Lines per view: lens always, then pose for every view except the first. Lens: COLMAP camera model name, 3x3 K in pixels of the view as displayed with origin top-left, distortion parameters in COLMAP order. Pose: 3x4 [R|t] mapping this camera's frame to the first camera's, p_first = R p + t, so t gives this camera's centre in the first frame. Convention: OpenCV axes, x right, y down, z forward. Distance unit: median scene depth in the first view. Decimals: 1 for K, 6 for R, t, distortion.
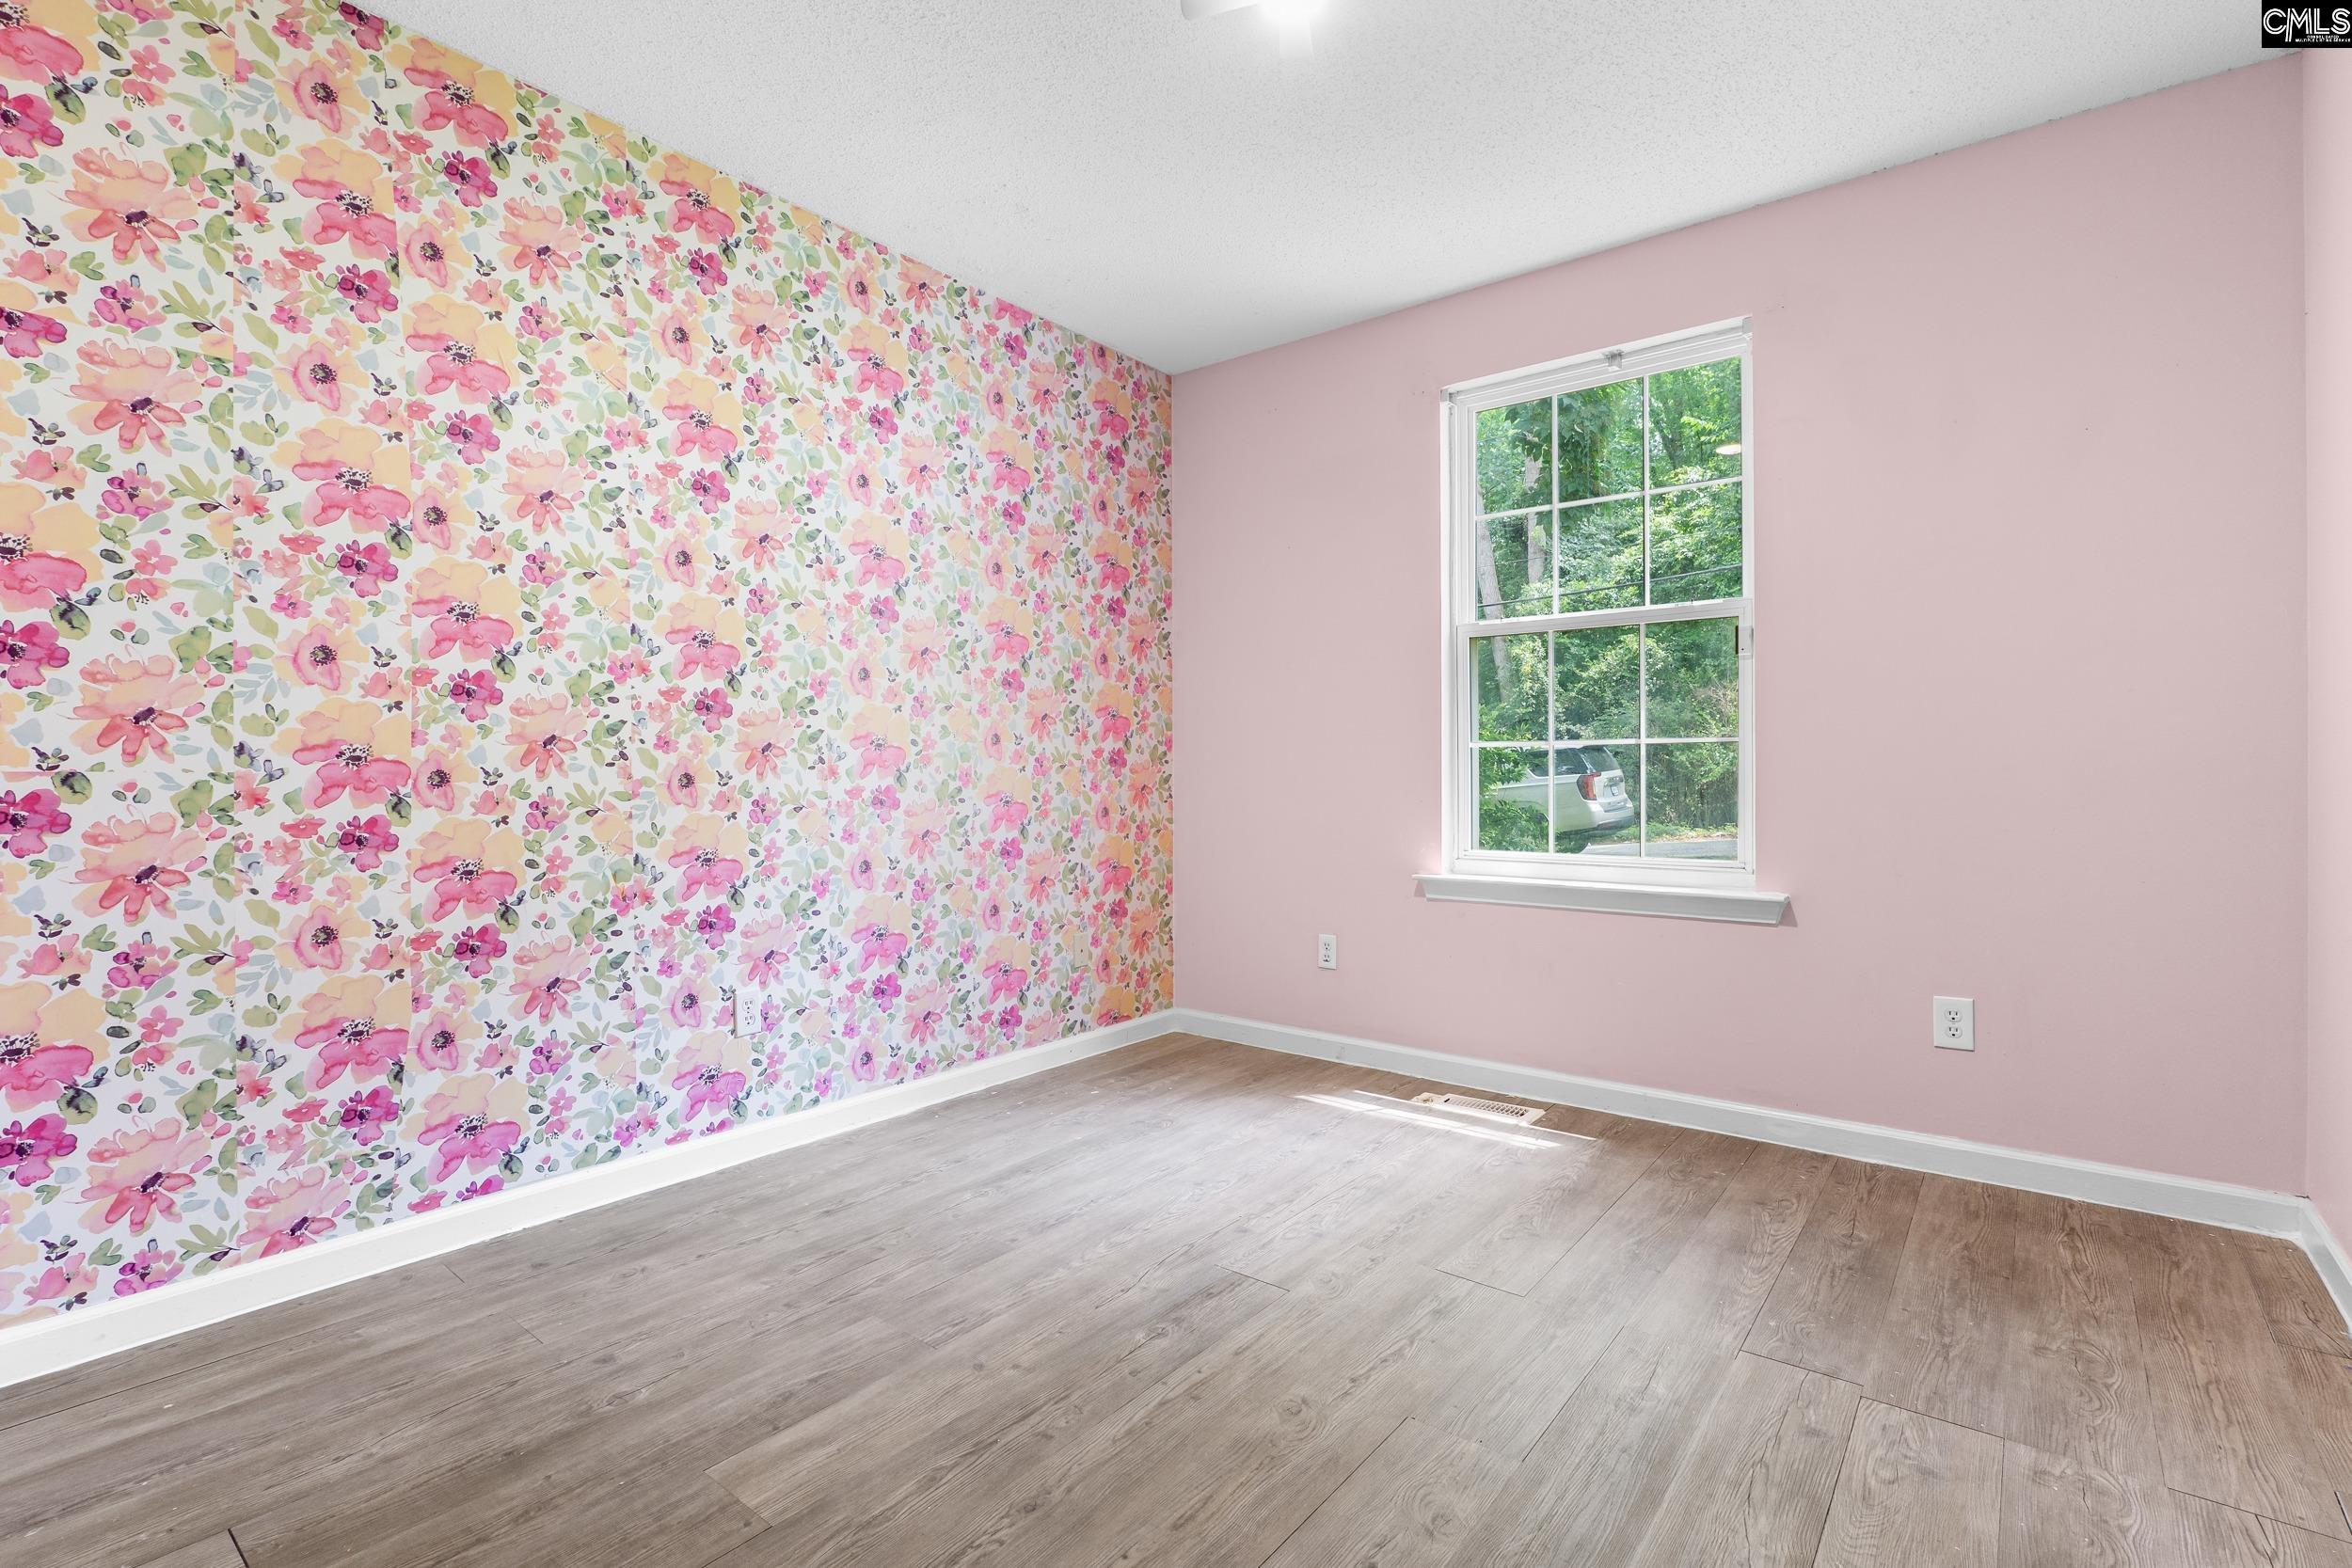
lens RADIAL K [[1078.3, 0, 1177.8], [0, 1078.3, 777.8], [0, 0, 1]] dist [-0.008803, 0.000977]
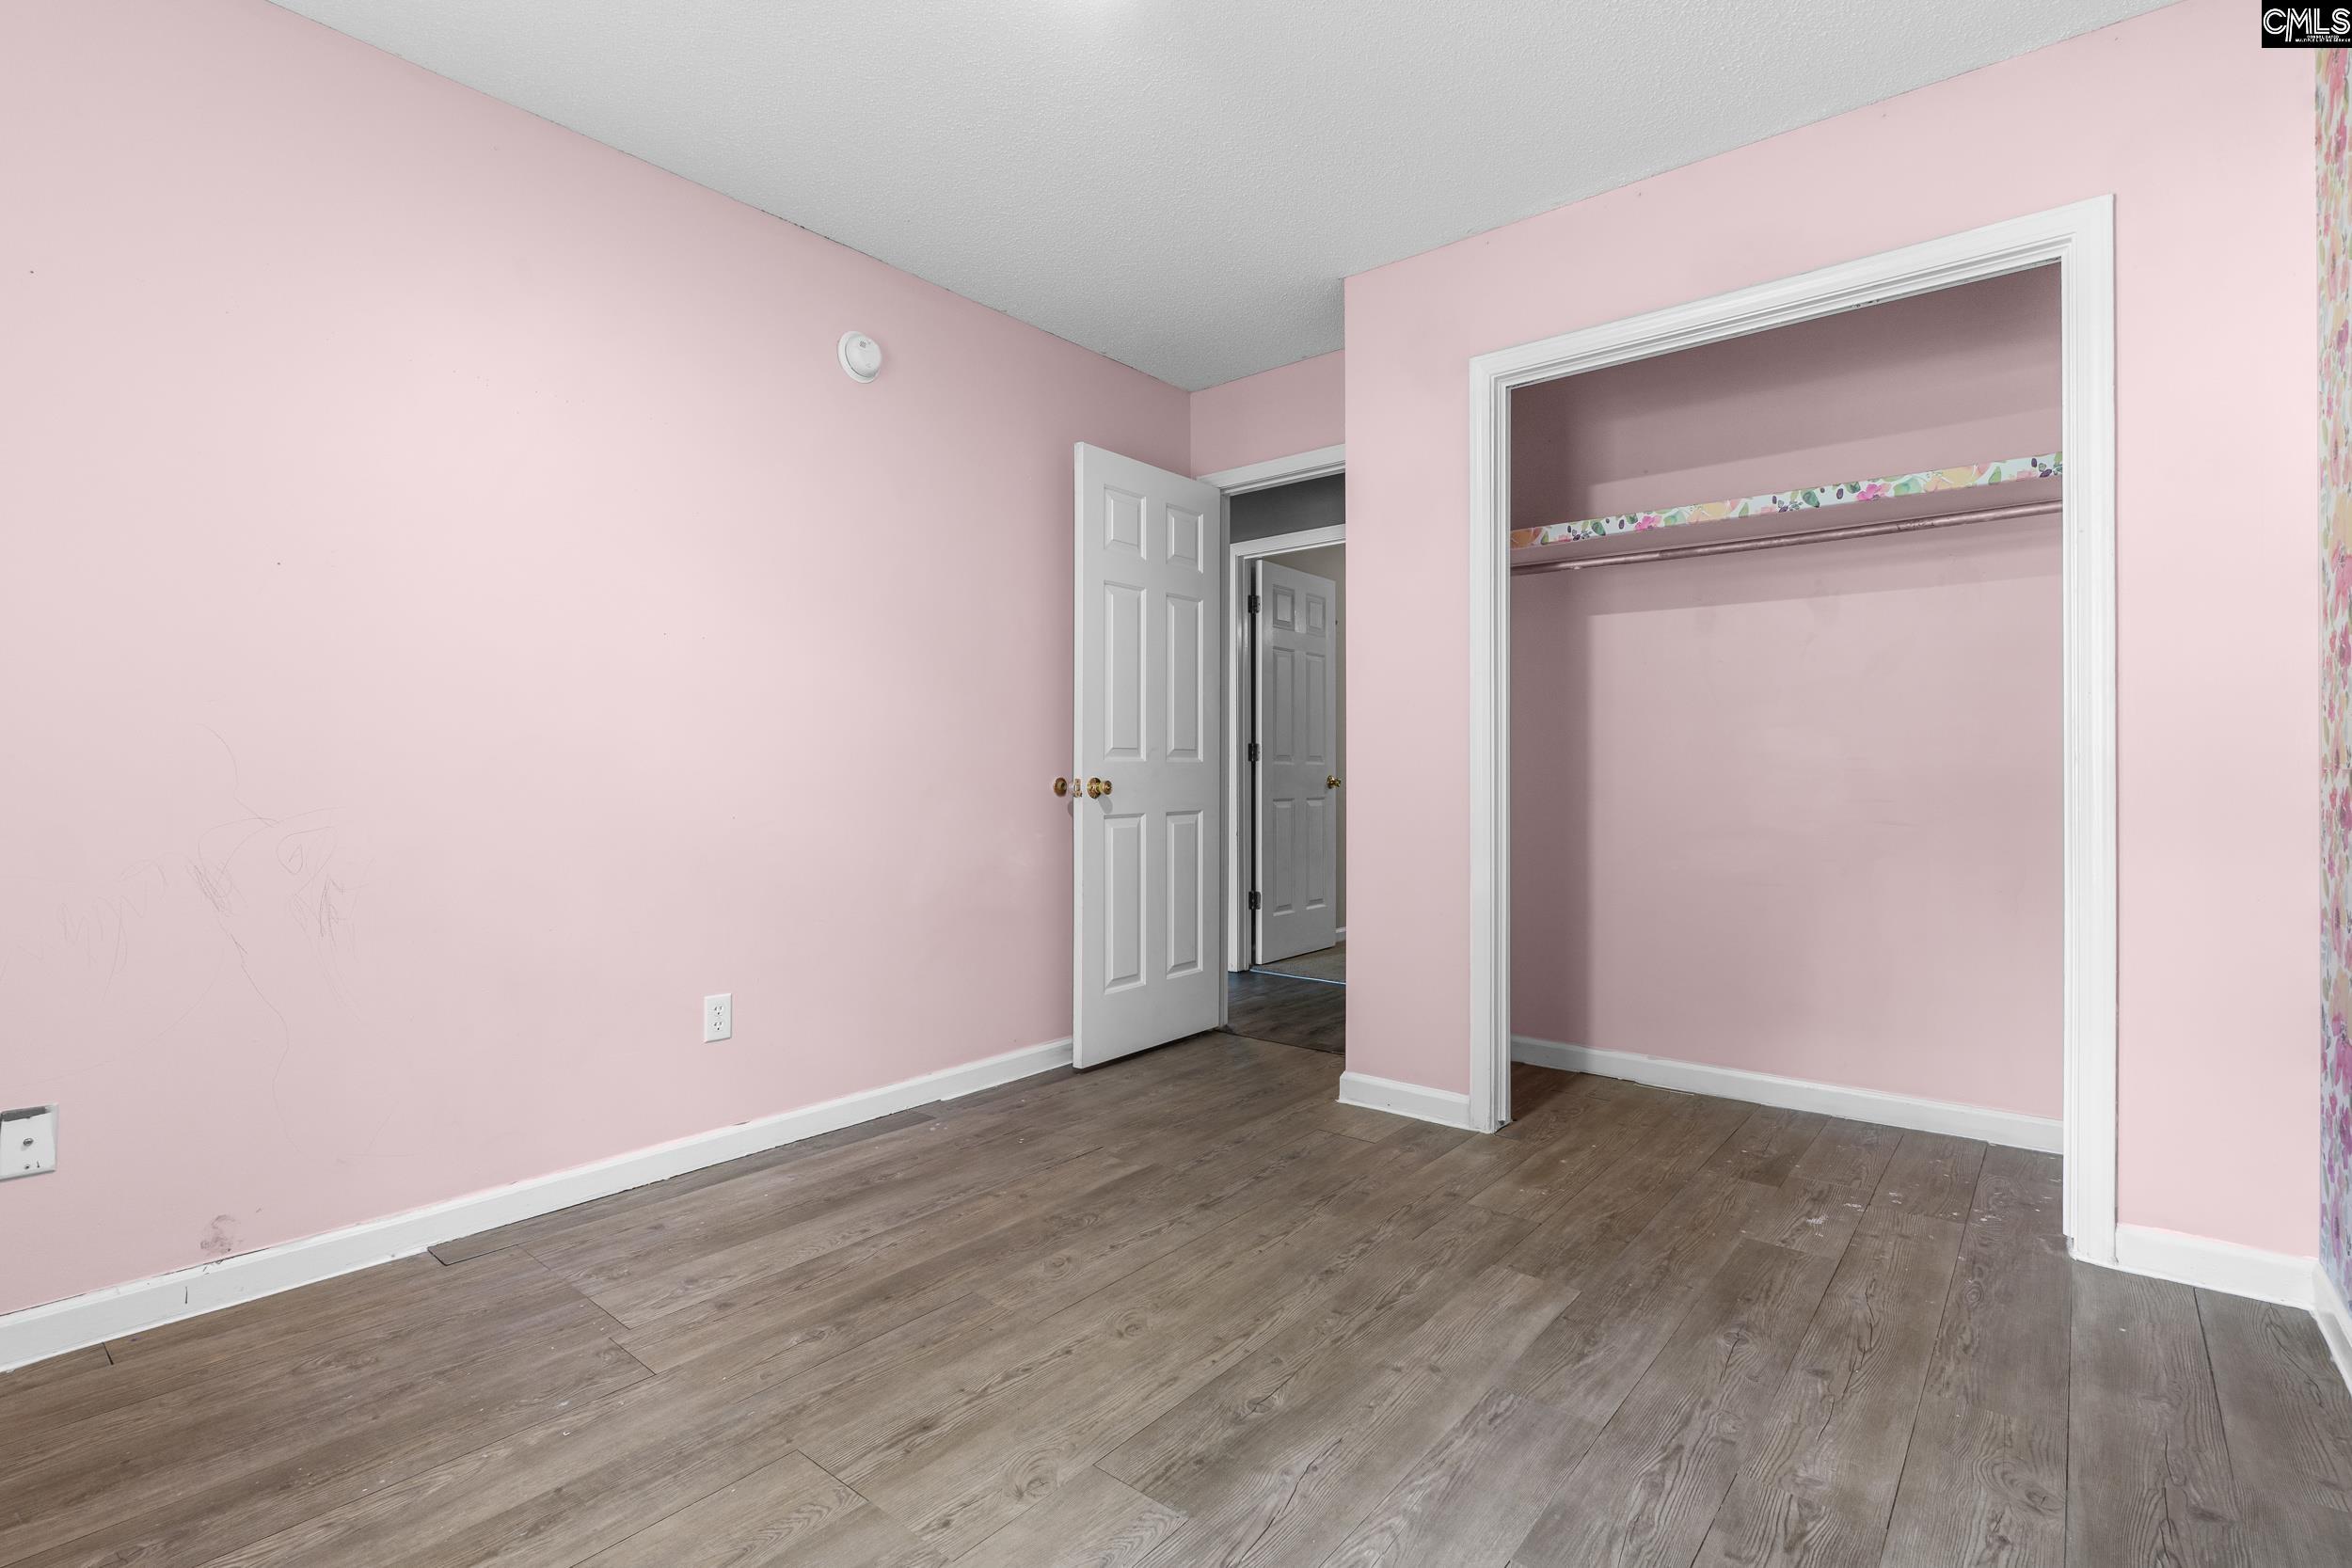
lens RADIAL K [[1078.3, 0, 1174.6], [0, 1078.3, 776.6], [0, 0, 1]] dist [-0.008803, 0.000977]
pose [[-0.999763, 0.004248, 0.021347, 0.033754], [0.004480, 0.999931, 0.010819, -0.016214], [-0.021300, 0.010912, -0.999714, 2.055513]]
